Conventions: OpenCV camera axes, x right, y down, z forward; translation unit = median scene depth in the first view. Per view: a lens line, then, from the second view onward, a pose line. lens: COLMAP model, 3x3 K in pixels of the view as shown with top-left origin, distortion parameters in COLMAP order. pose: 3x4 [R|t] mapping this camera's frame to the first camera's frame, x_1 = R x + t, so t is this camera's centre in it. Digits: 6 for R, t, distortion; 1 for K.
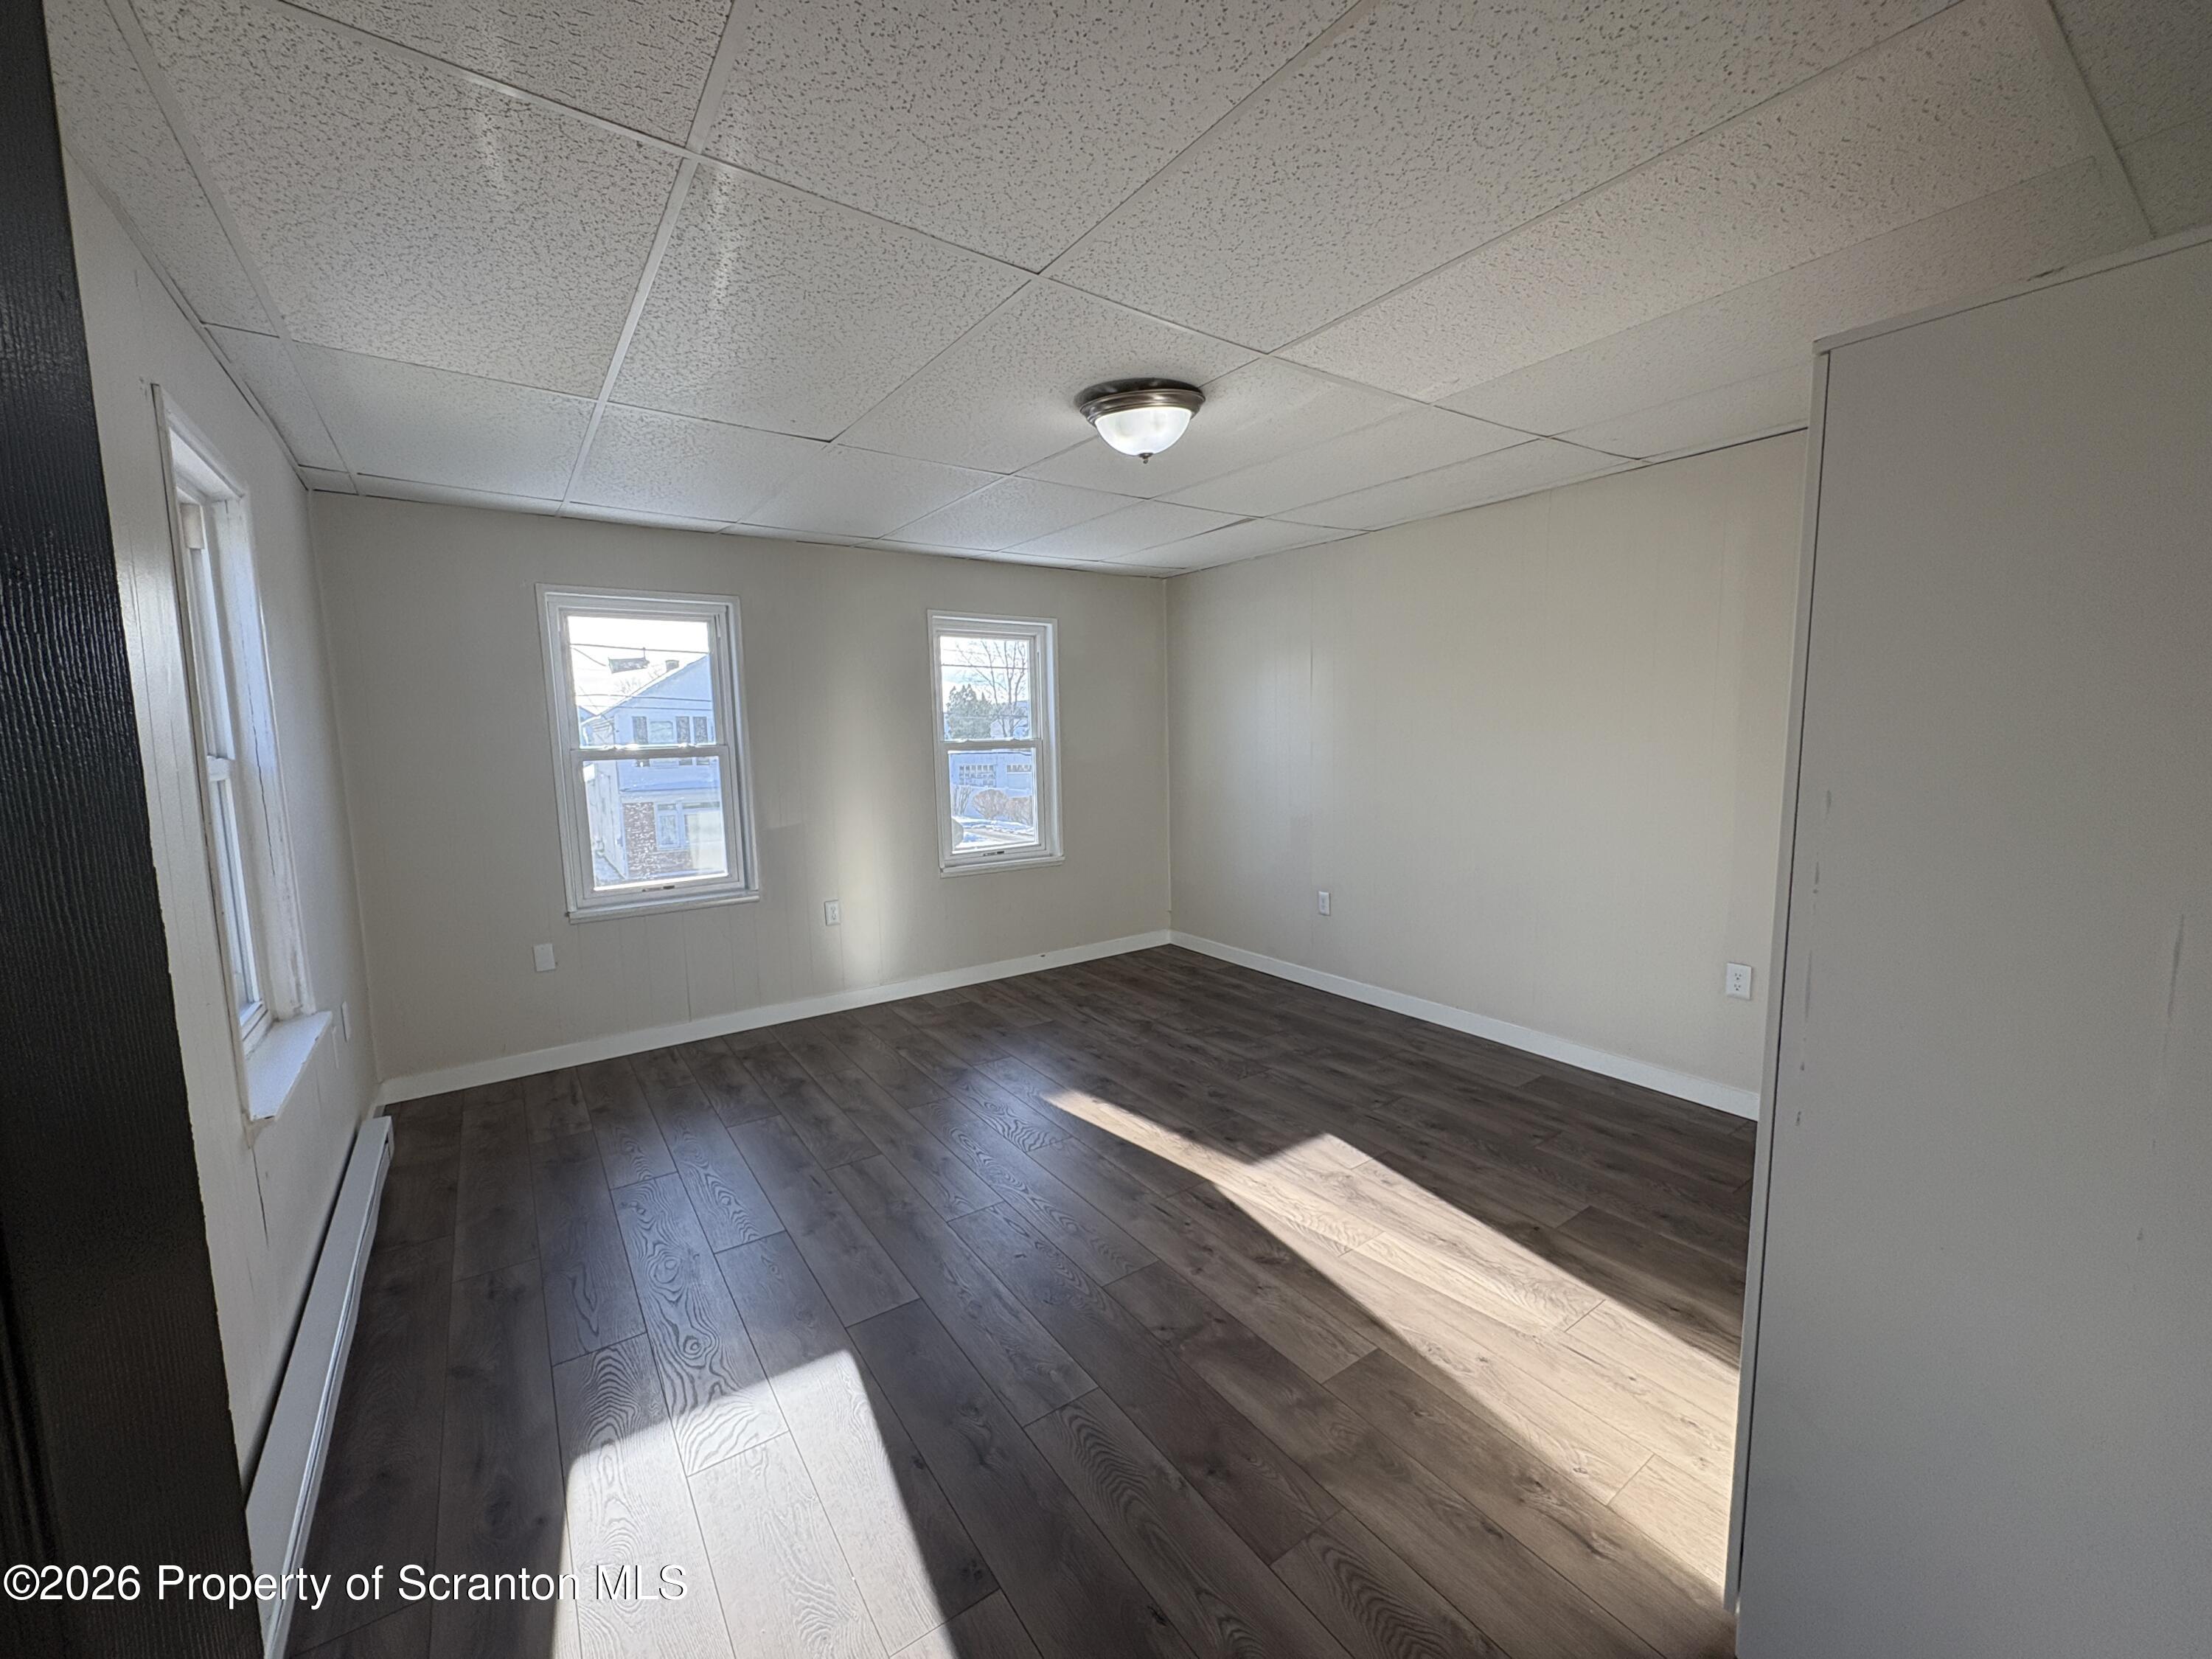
lens RADIAL K [[878.9, 0, 1104.4], [0, 878.9, 827.0], [0, 0, 1]] dist [0.001282, 0.000259]
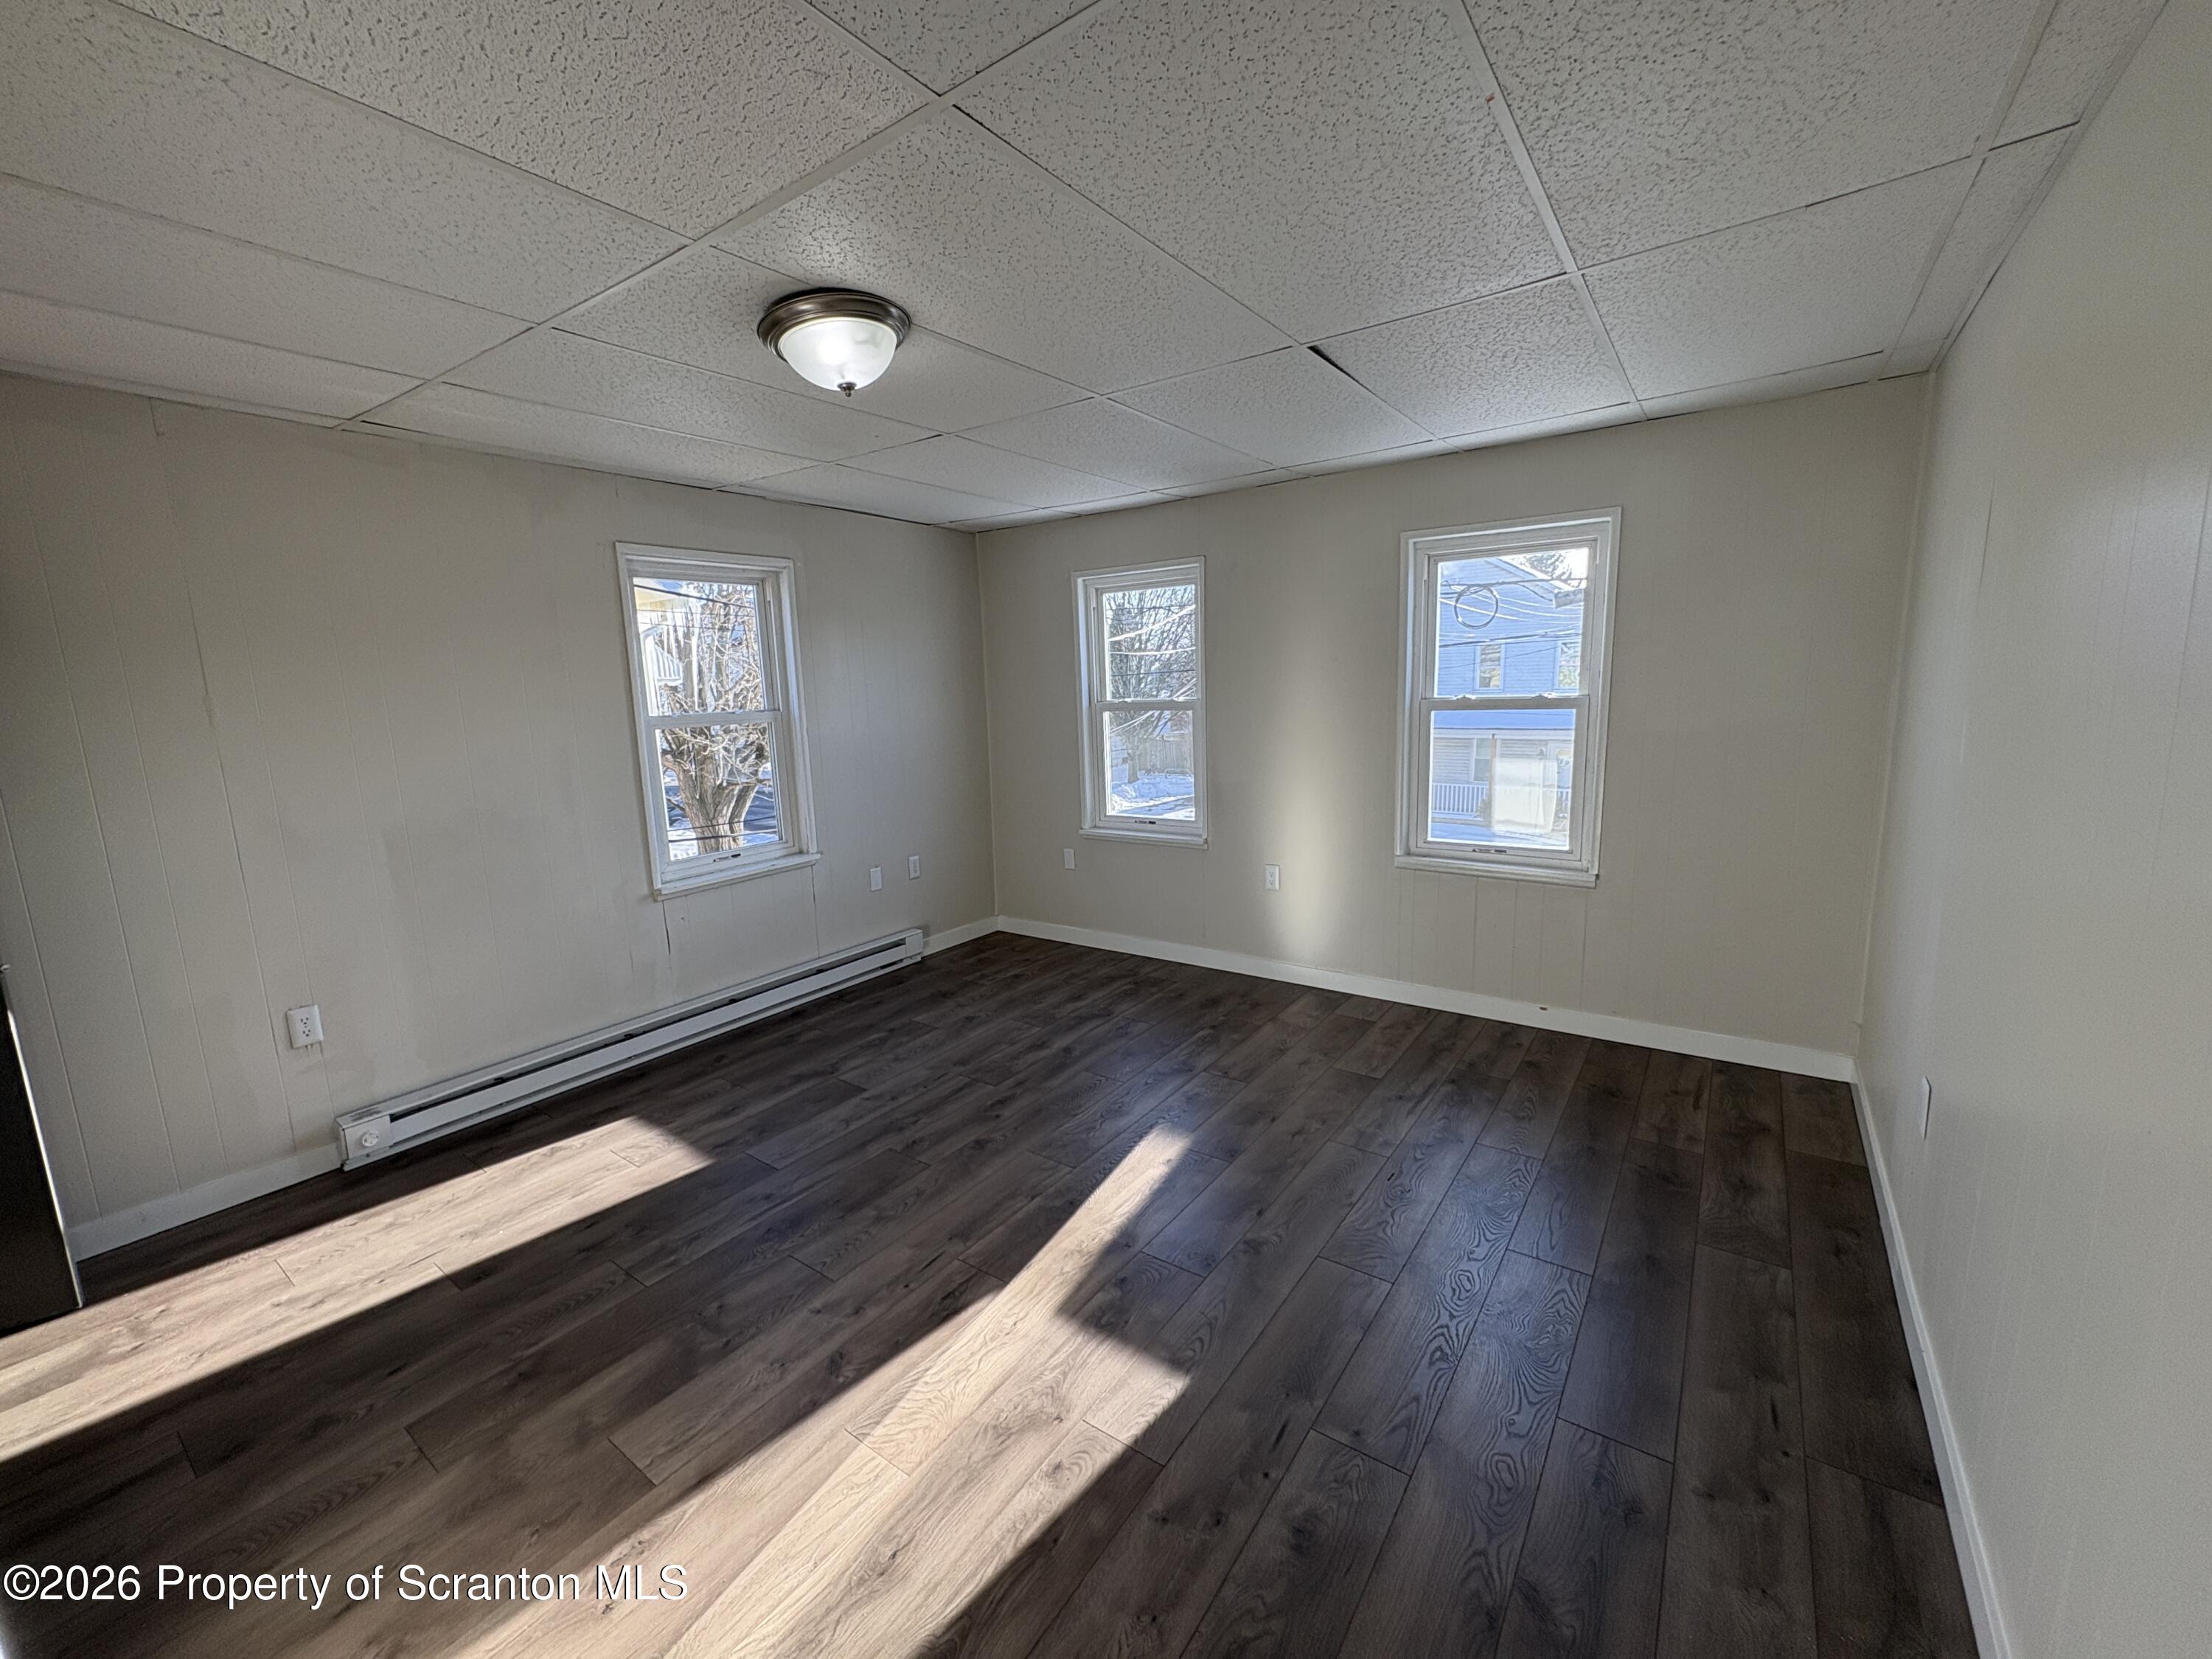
lens RADIAL K [[878.9, 0, 1104.4], [0, 878.9, 827.0], [0, 0, 1]] dist [0.001282, 0.000259]
pose [[0.330237, 0.161196, -0.930032, 0.652616], [-0.079680, 0.986554, 0.142700, -0.099584], [0.940529, 0.026980, 0.338640, 0.639978]]
